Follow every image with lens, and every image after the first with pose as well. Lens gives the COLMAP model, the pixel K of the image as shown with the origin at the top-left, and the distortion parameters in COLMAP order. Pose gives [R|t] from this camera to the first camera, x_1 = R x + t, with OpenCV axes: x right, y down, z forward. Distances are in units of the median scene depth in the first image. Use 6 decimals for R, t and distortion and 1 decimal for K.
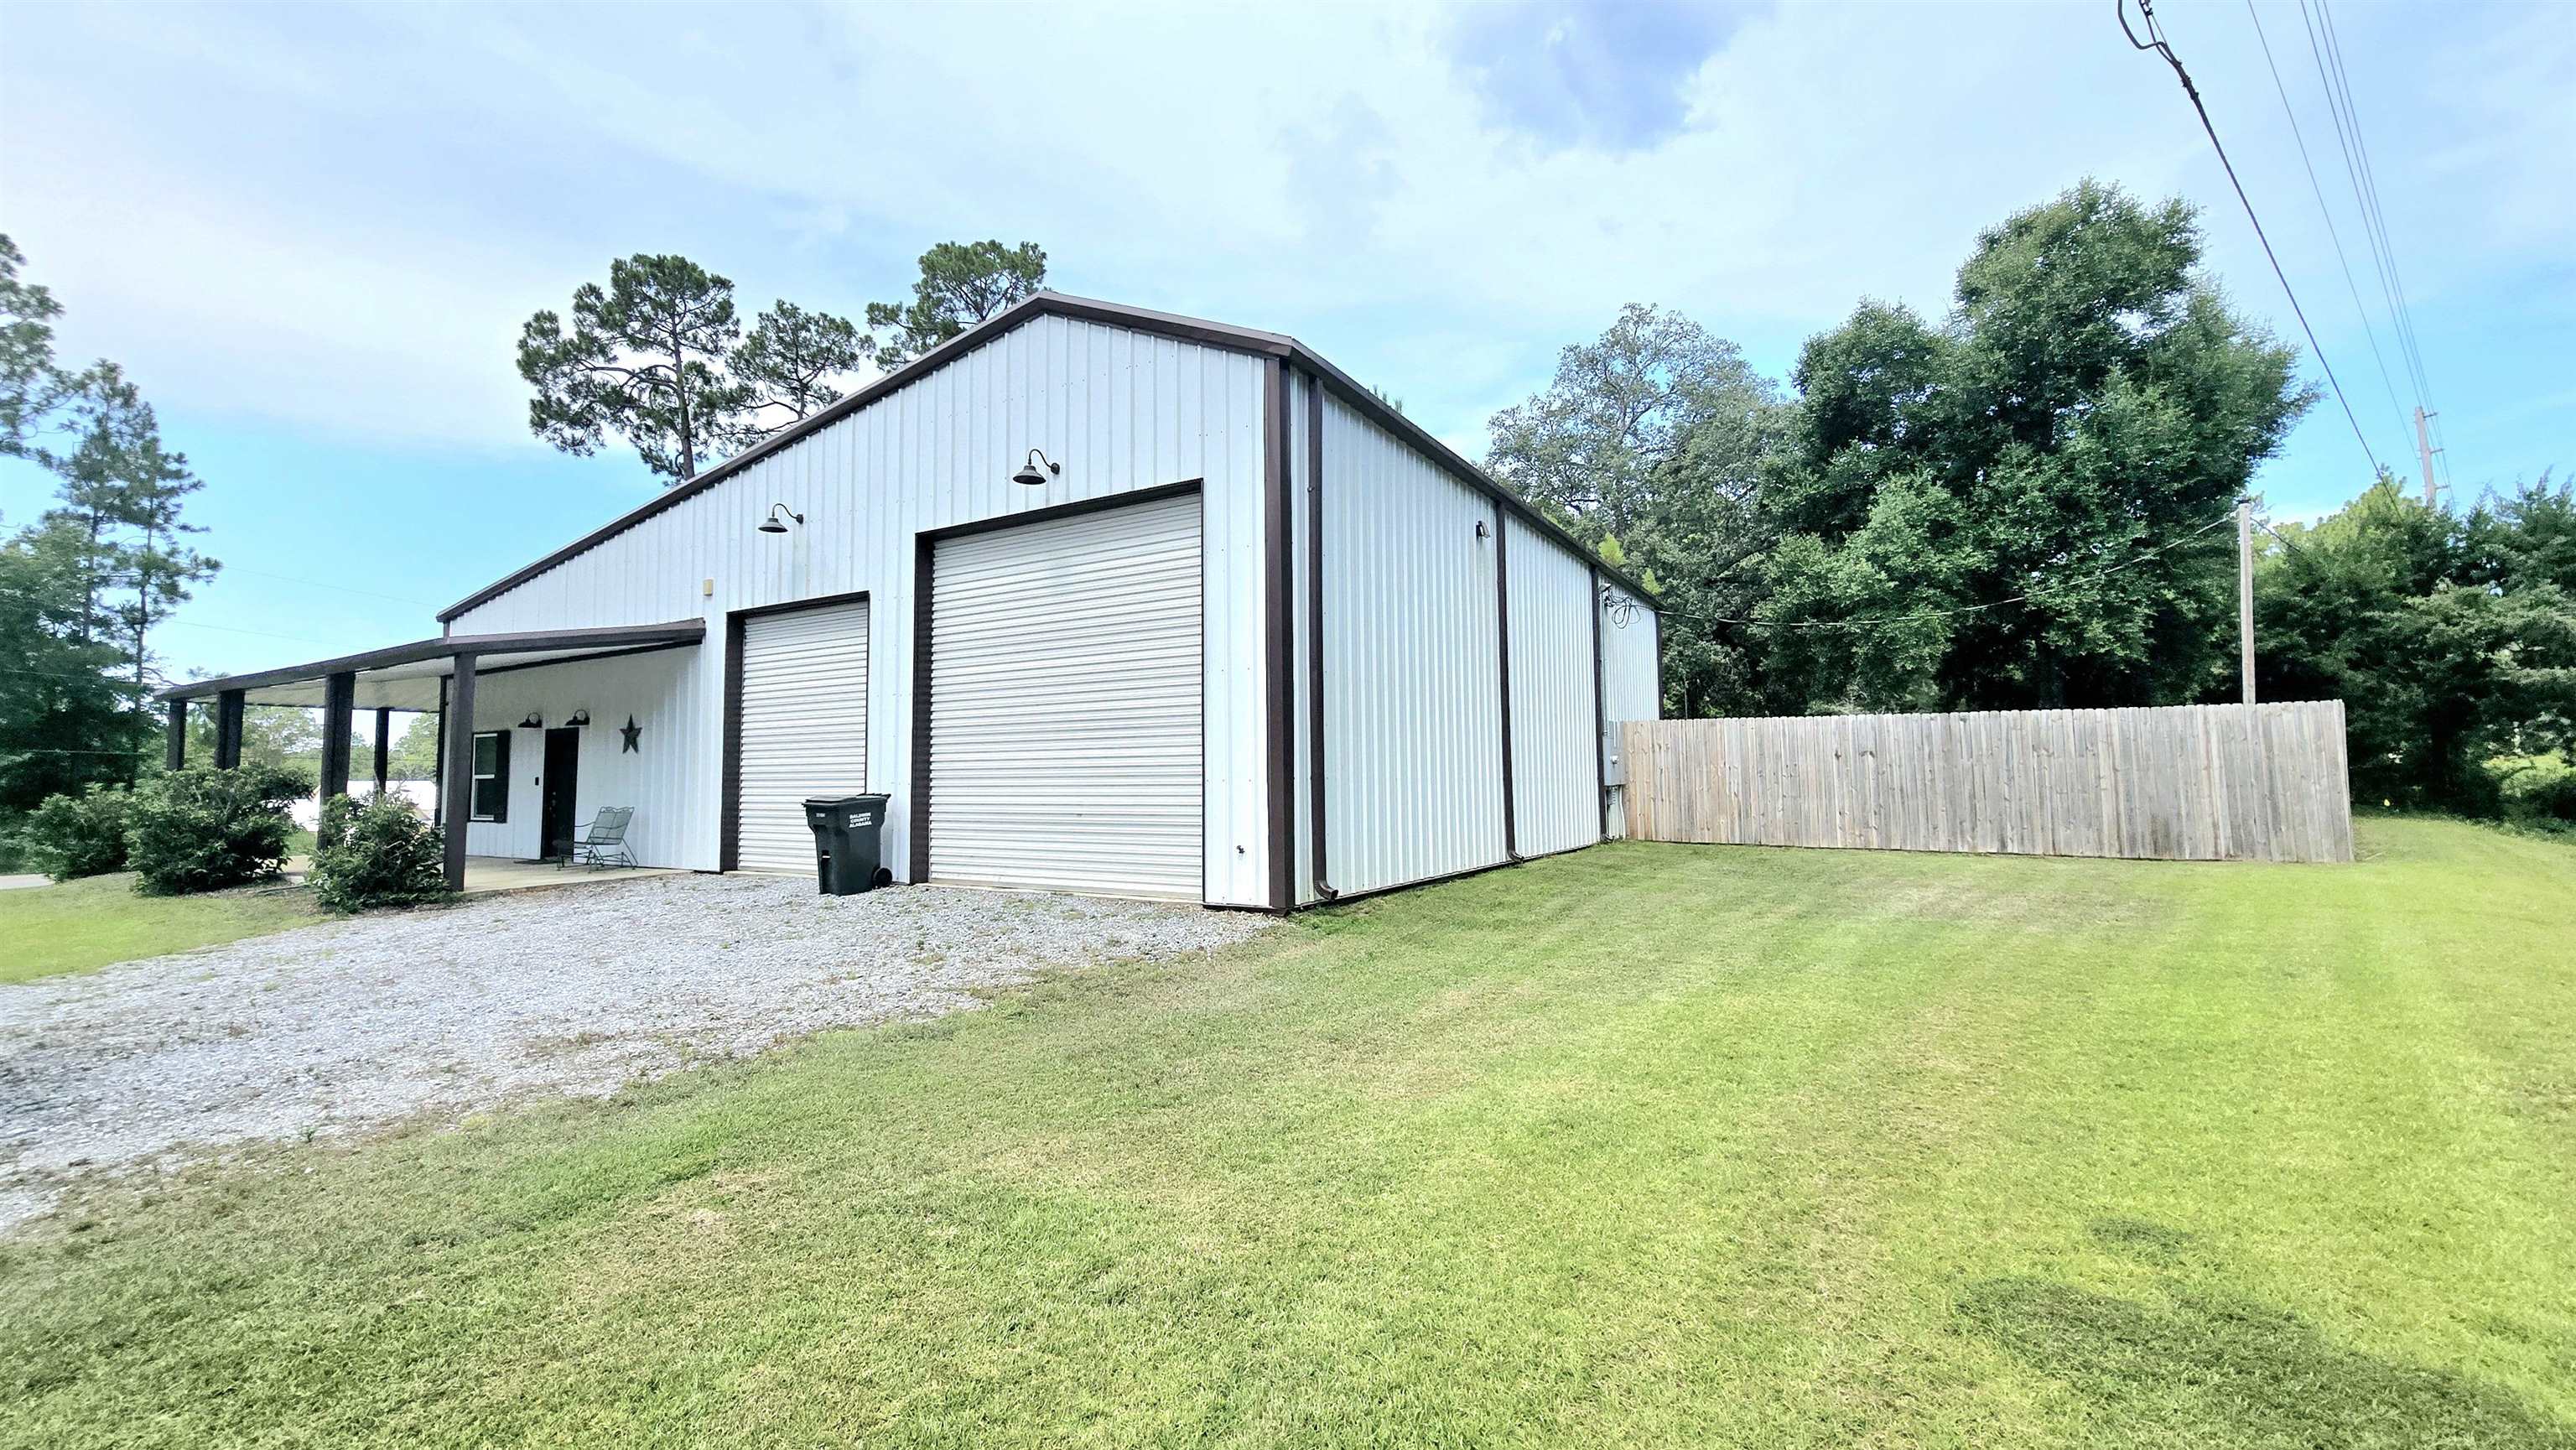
lens RADIAL K [[1054.8, 0, 1273.5], [0, 1054.8, 742.3], [0, 0, 1]] dist [-0.003283, 0.000990]
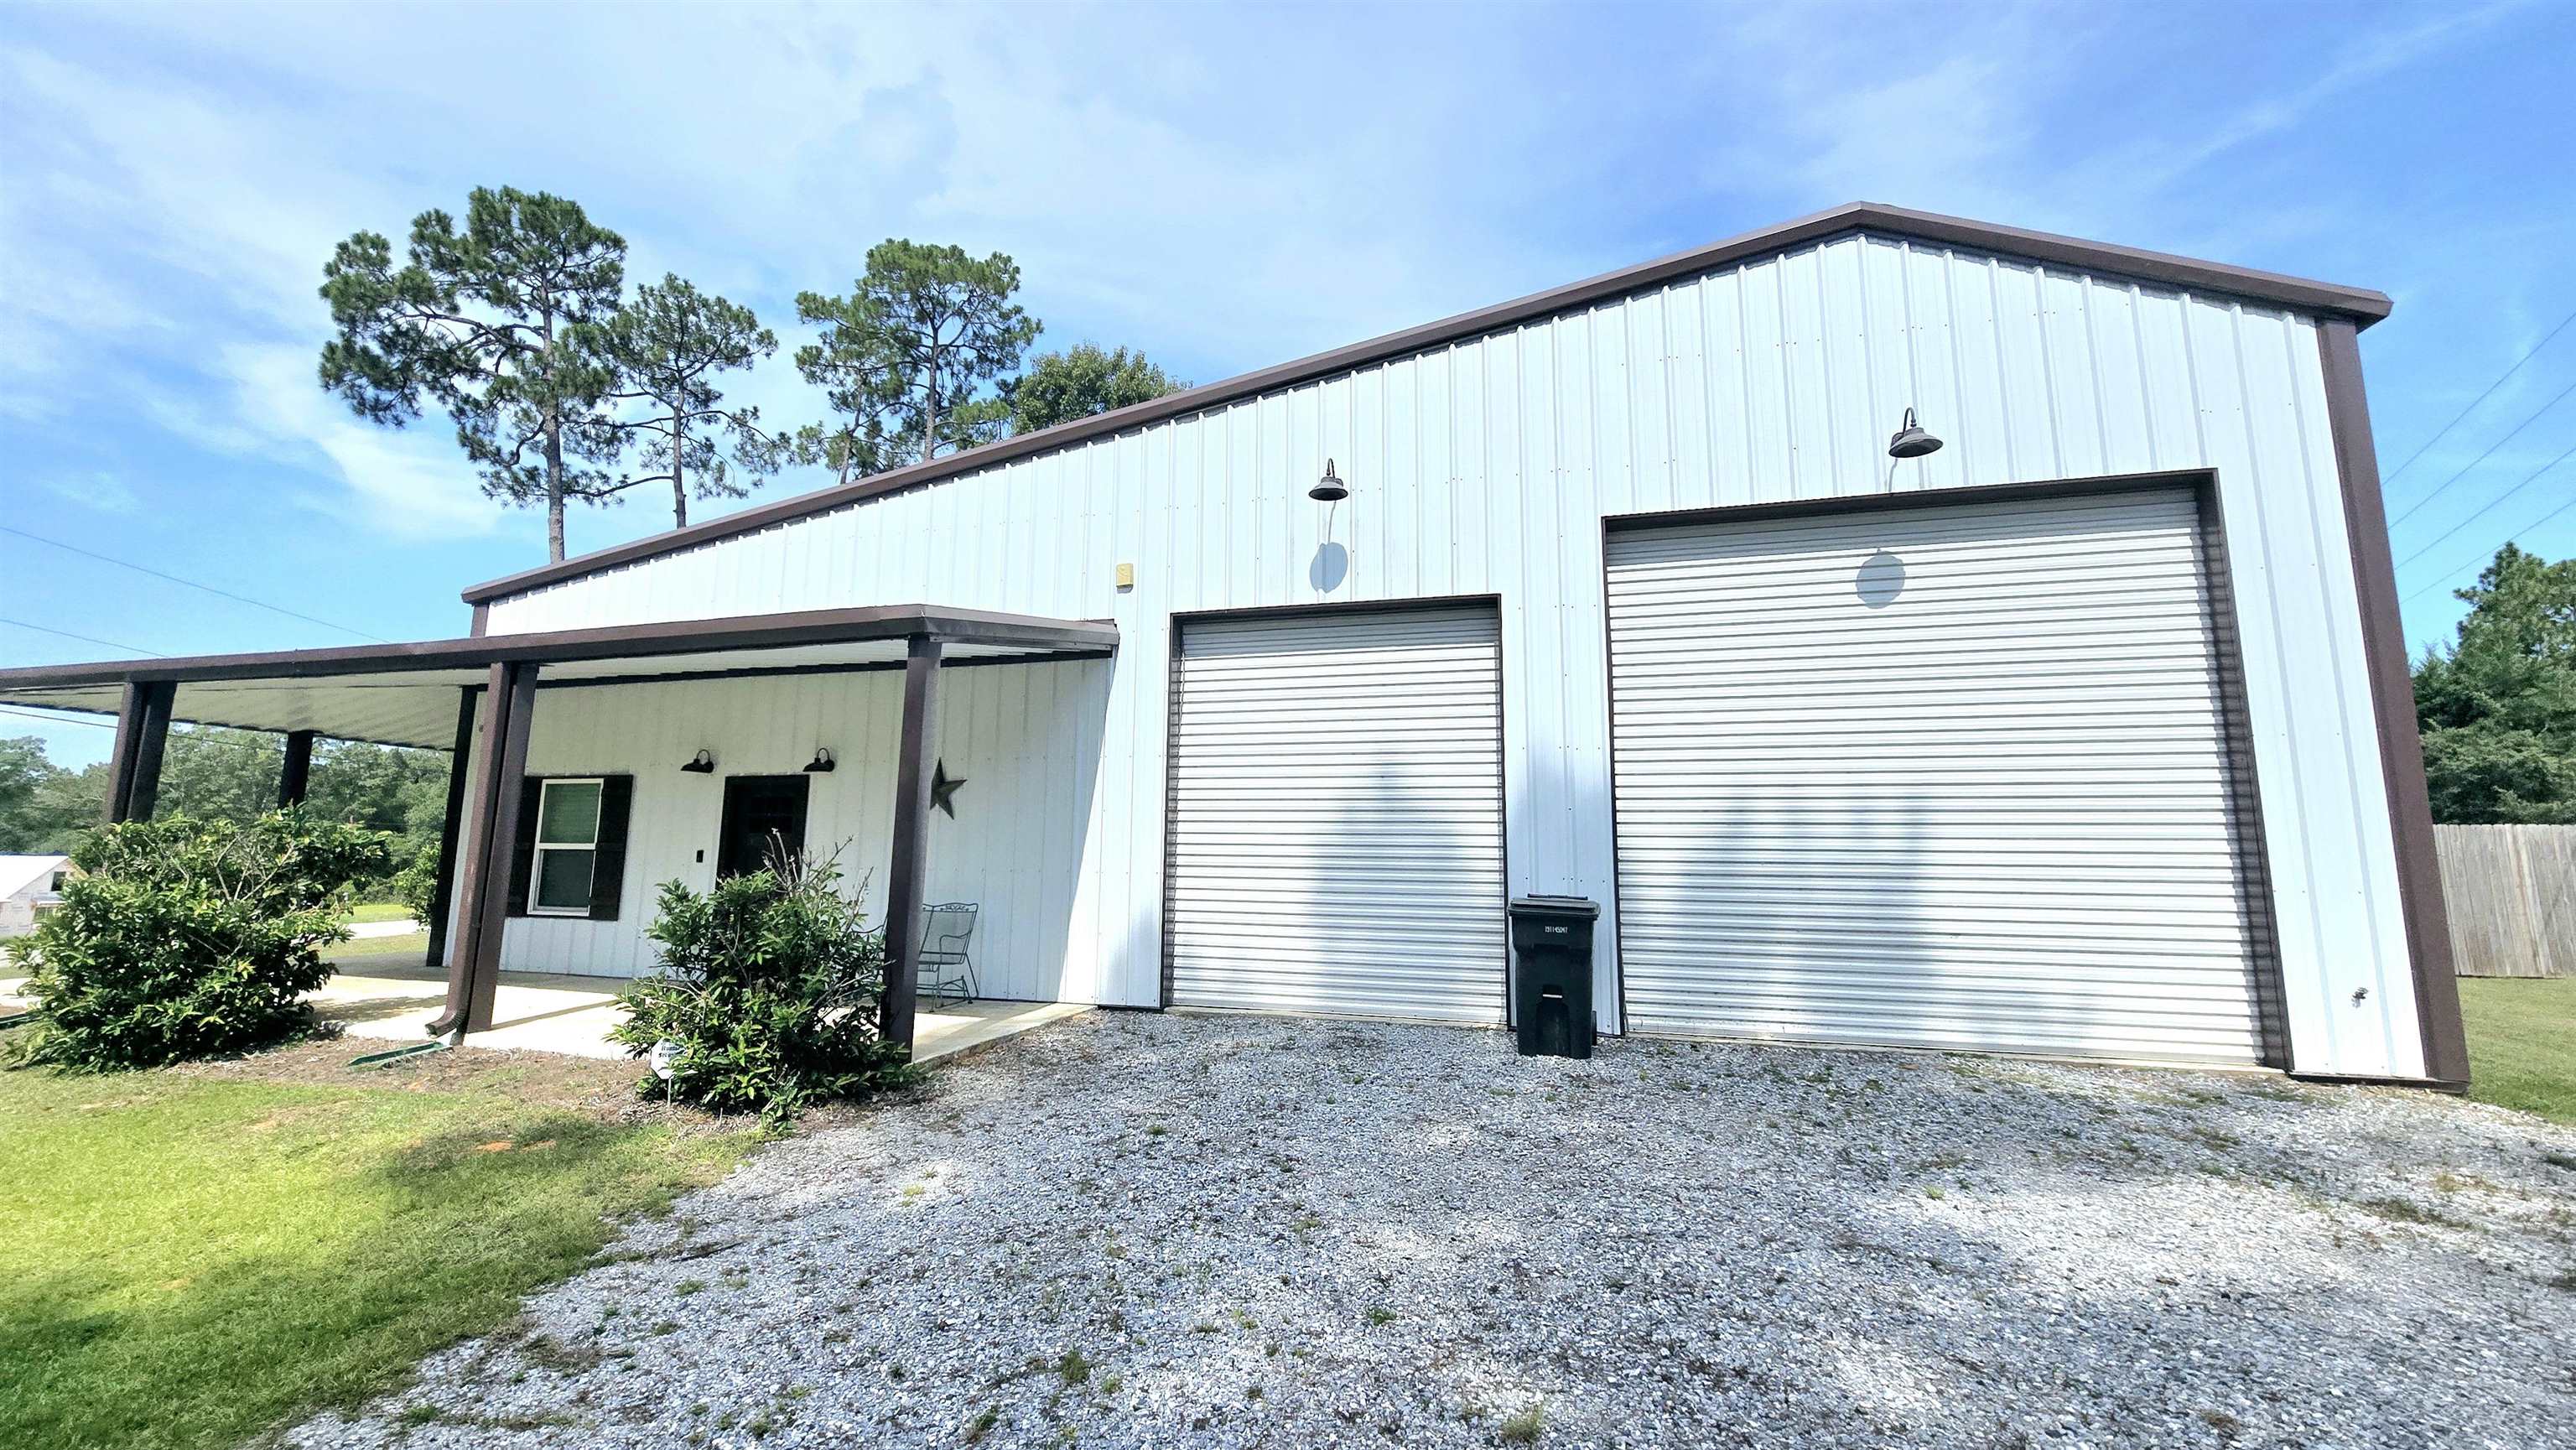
lens RADIAL K [[1054.8, 0, 1243.8], [0, 1054.8, 737.2], [0, 0, 1]] dist [-0.003283, 0.000990]
pose [[0.969381, 0.052889, 0.239799, -0.324225], [-0.031936, 0.995390, -0.090436, 0.007368], [-0.243477, 0.080009, 0.966601, 0.177887]]
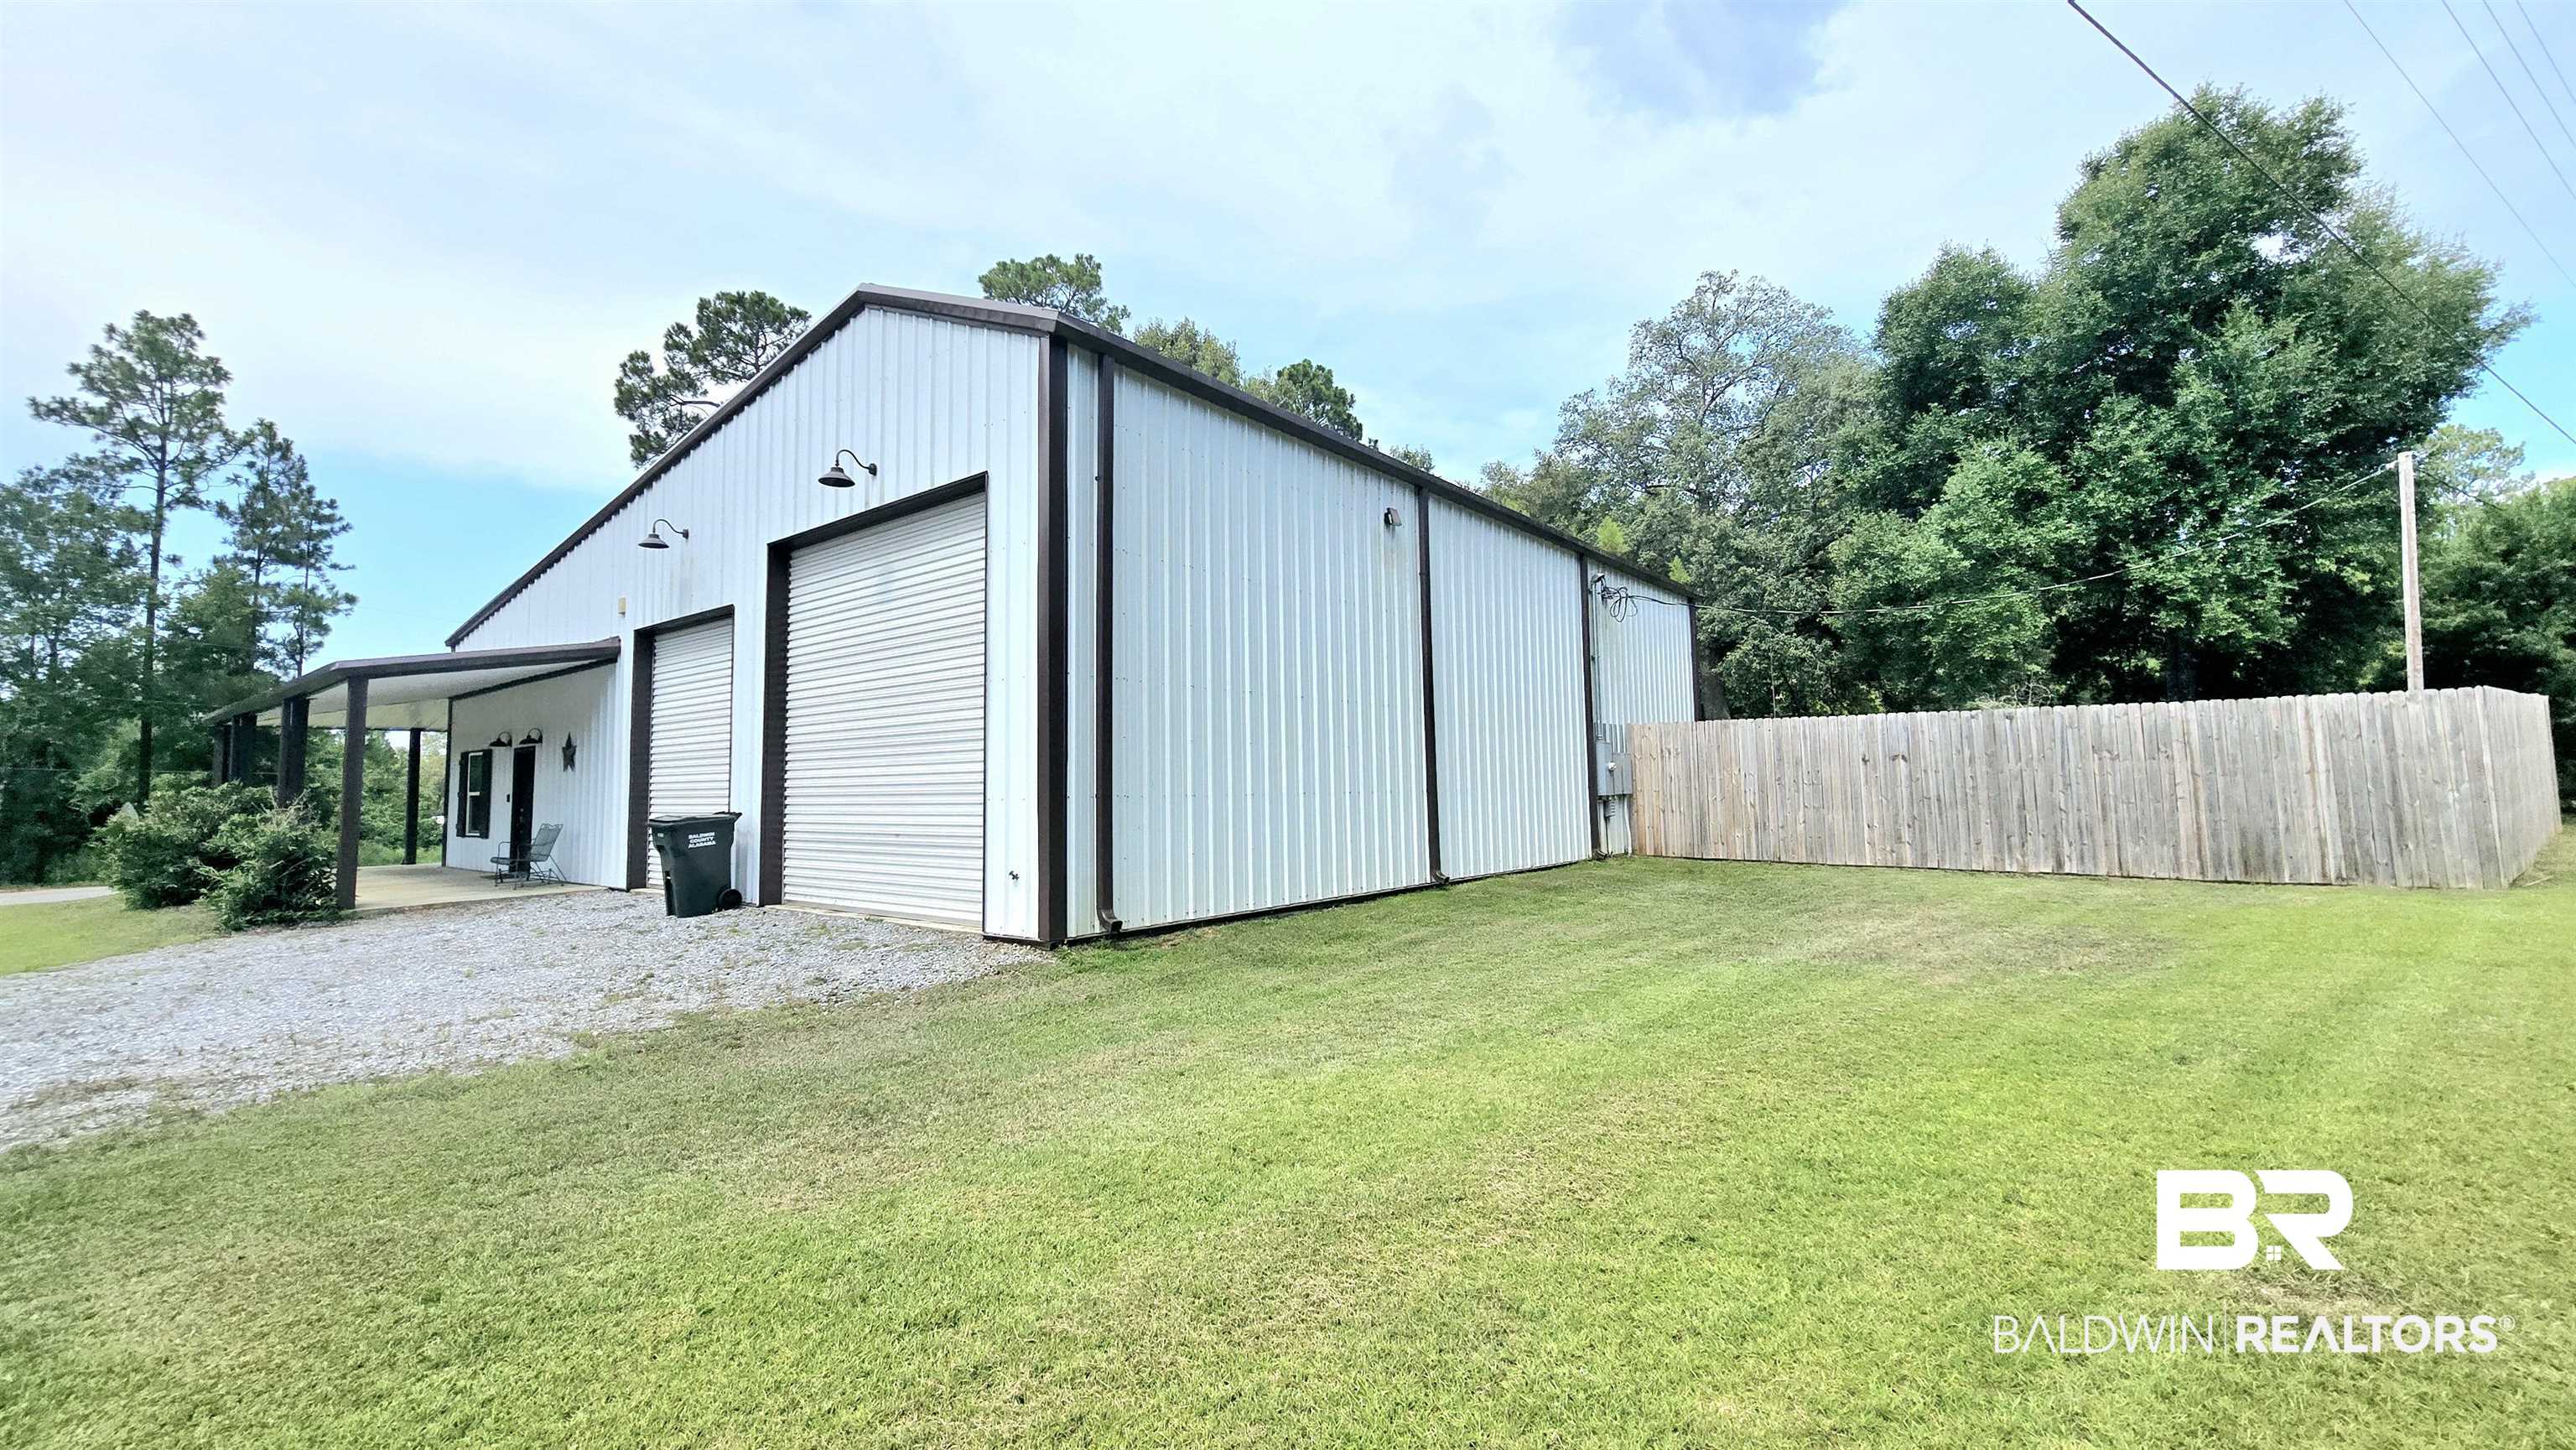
lens RADIAL K [[1054.8, 0, 1277.8], [0, 1054.8, 739.4], [0, 0, 1]] dist [-0.003283, 0.000990]
pose [[0.991235, -0.012626, -0.131506, 0.112647], [0.011641, 0.999898, -0.008261, -0.002005], [0.131597, 0.006657, 0.991281, 0.044862]]
